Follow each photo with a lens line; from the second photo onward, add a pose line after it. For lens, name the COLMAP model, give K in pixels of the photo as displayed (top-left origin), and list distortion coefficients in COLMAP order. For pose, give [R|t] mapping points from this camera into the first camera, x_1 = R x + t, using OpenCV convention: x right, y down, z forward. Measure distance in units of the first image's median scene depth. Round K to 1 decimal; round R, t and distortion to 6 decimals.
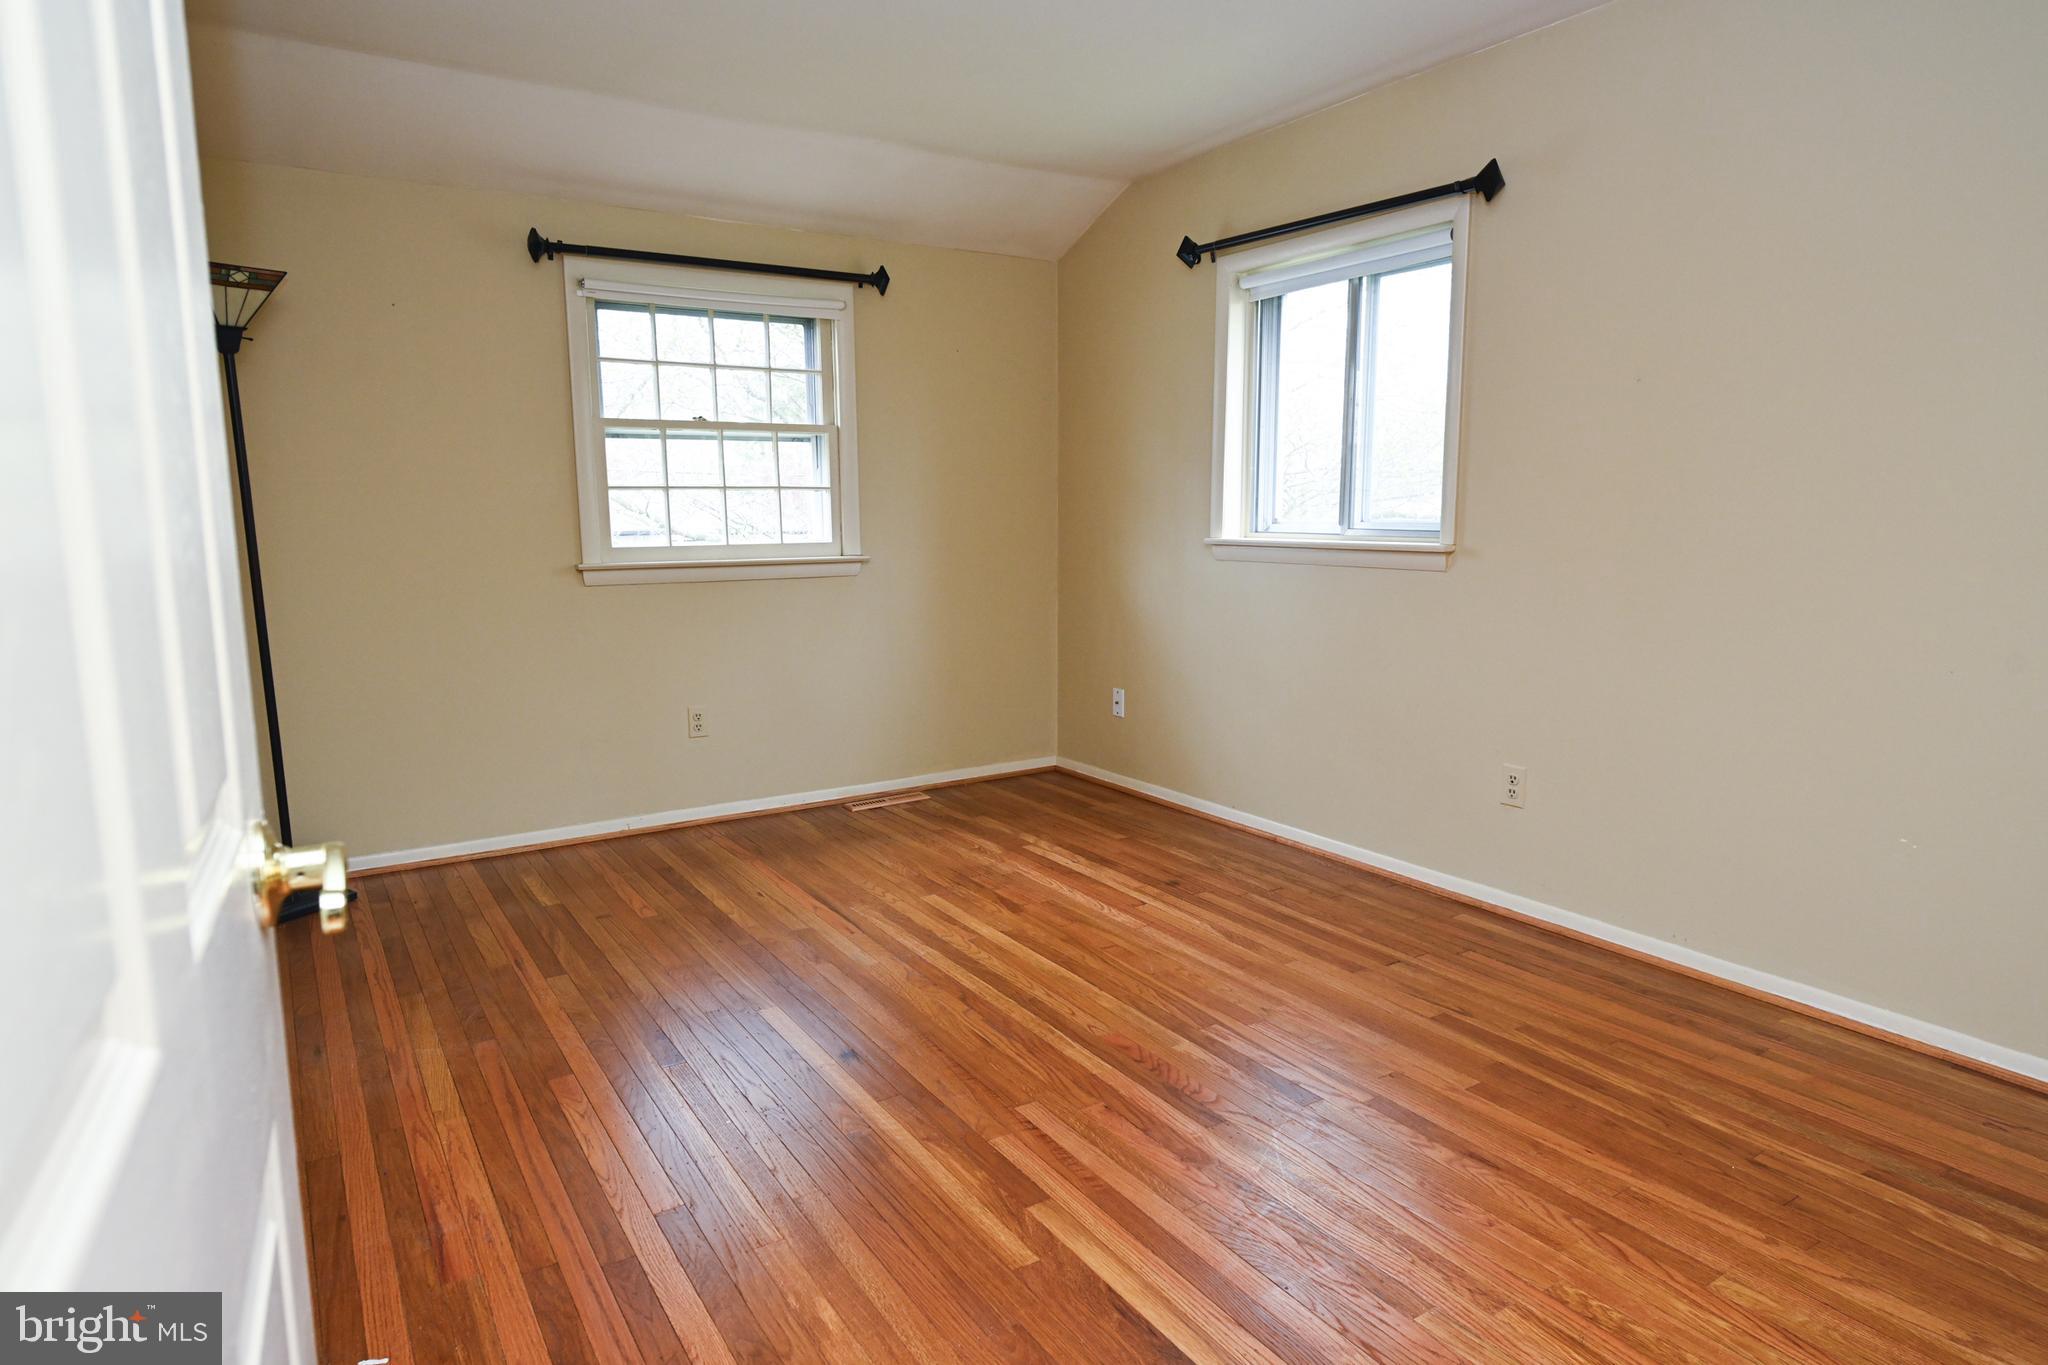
lens RADIAL K [[1173.5, 0, 948.1], [0, 1173.5, 631.7], [0, 0, 1]] dist [0.002828, -0.000938]
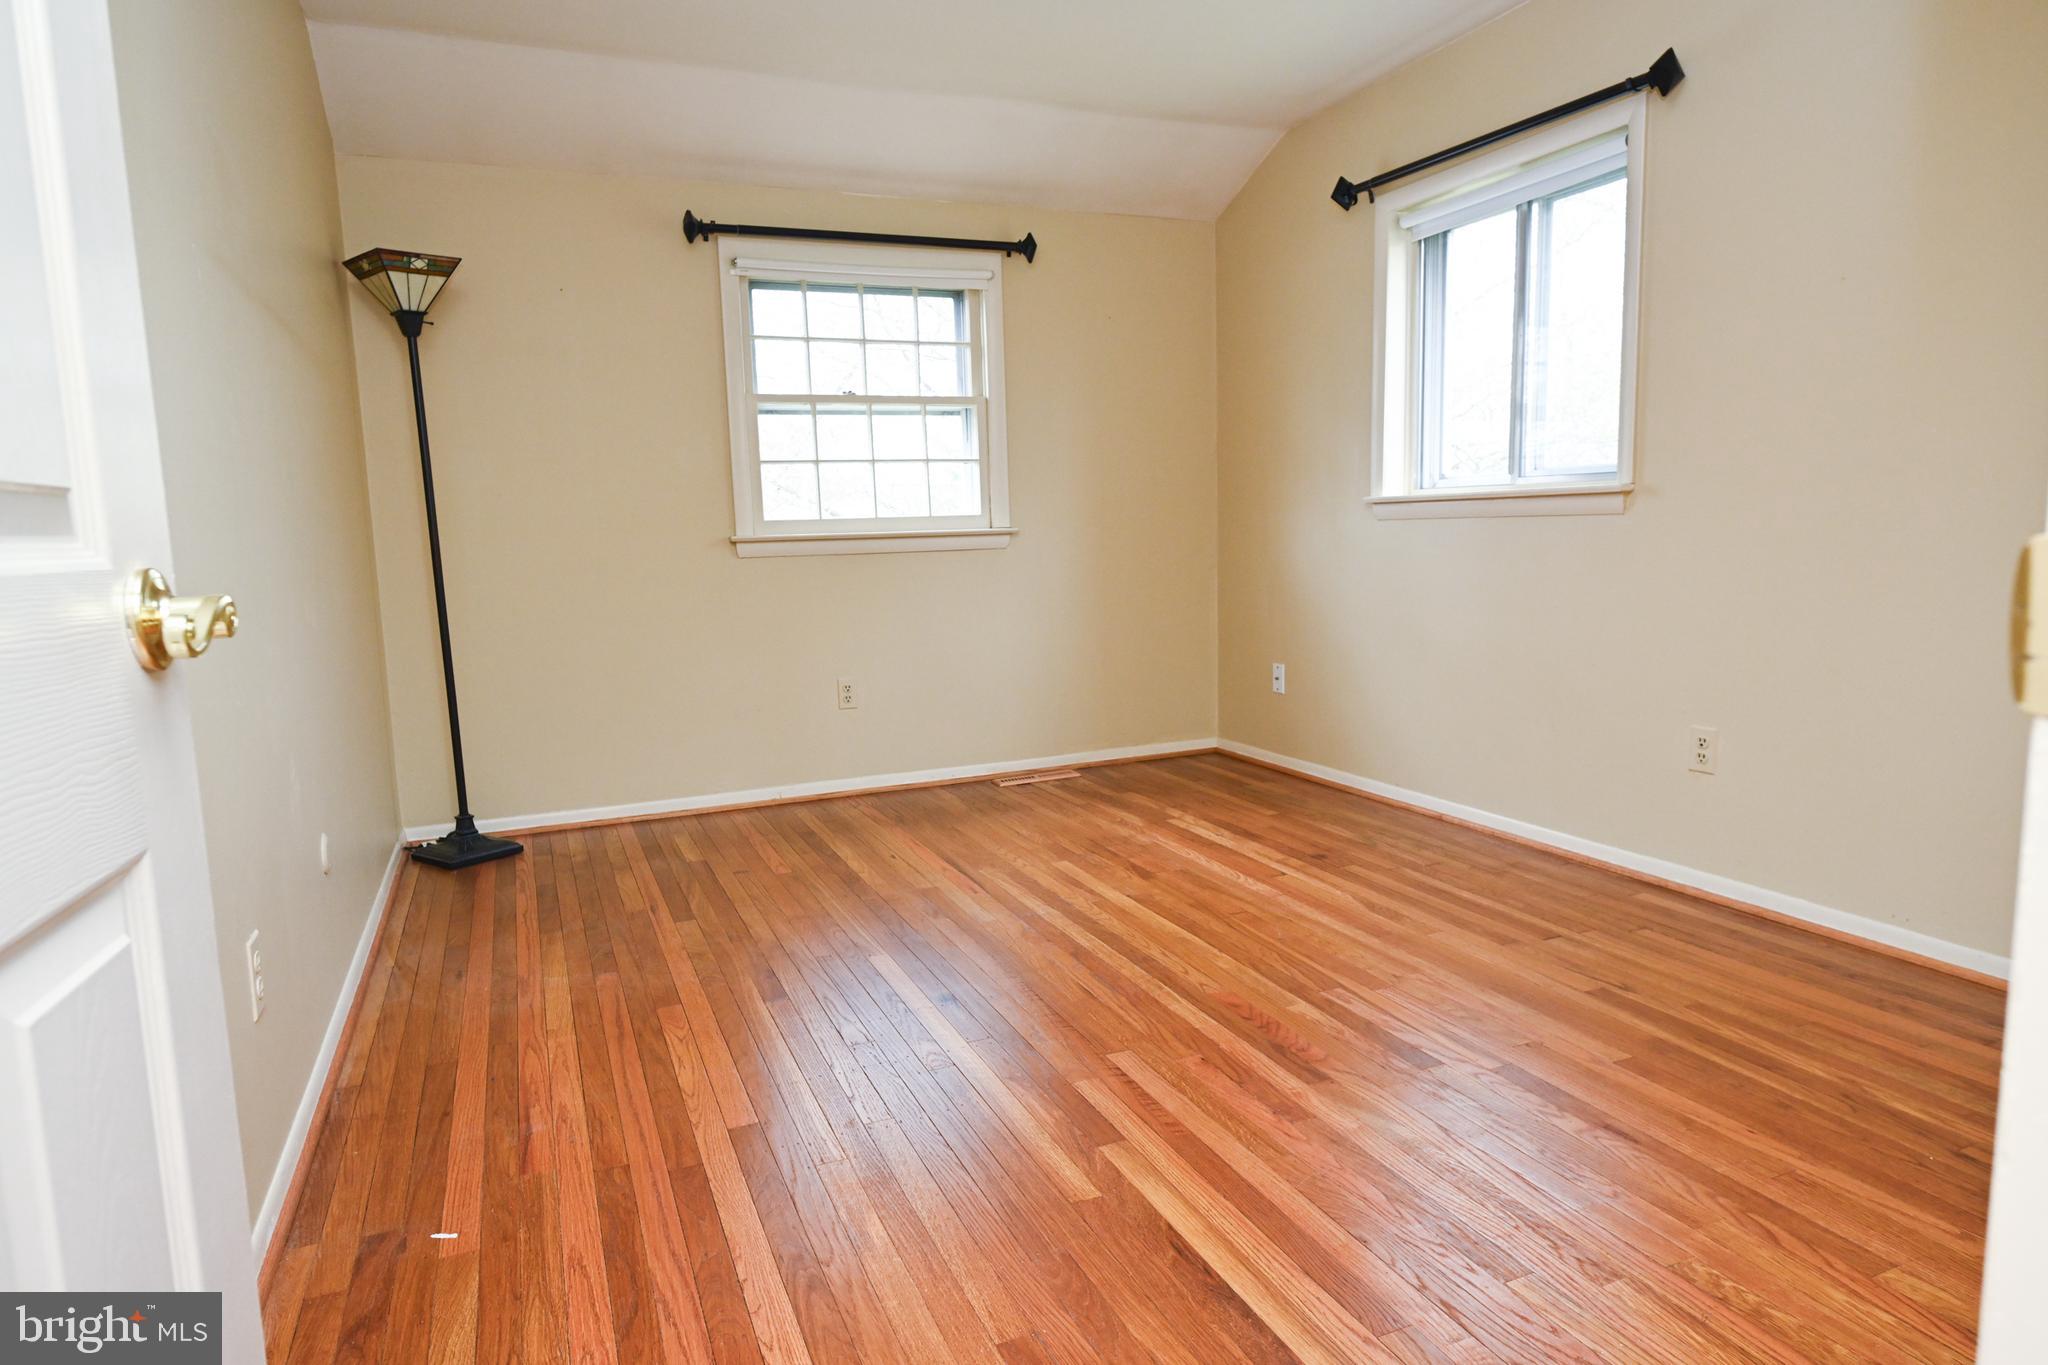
lens RADIAL K [[1173.5, 0, 1027.3], [0, 1173.5, 684.4], [0, 0, 1]] dist [0.002828, -0.000938]
pose [[0.986431, 0.000511, -0.164177, 0.131370], [-0.002612, 0.999917, -0.012584, 0.101838], [0.164157, 0.012842, 0.986351, 0.038268]]
